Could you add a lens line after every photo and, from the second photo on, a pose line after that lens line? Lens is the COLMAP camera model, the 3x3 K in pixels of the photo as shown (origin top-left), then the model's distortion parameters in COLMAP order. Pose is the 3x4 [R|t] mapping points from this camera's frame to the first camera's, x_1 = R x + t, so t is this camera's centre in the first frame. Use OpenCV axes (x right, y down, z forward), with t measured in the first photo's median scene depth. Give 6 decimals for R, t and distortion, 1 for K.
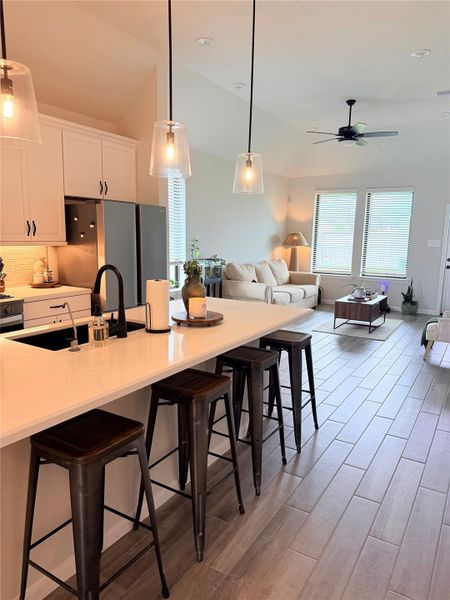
lens RADIAL K [[420.8, 0, 229.6], [0, 420.8, 303.2], [0, 0, 1]] dist [0.047774, -0.059321]
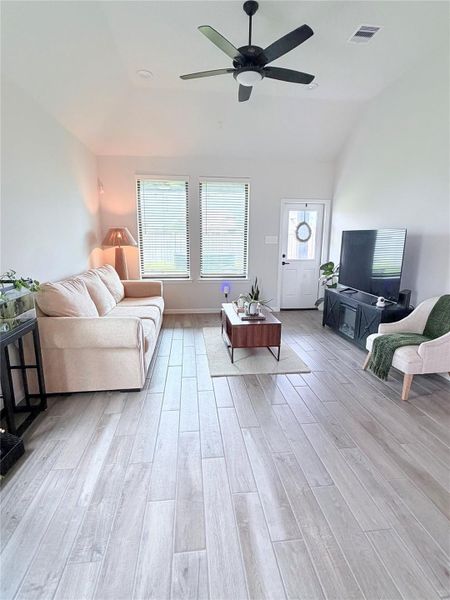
lens RADIAL K [[311.3, 0, 226.3], [0, 311.3, 299.1], [0, 0, 1]] dist [0.000734, -0.000484]
pose [[0.785522, -0.133563, 0.604249, -0.096734], [0.106642, 0.991040, 0.080425, -0.143298], [-0.609576, 0.001263, 0.792726, 0.955161]]
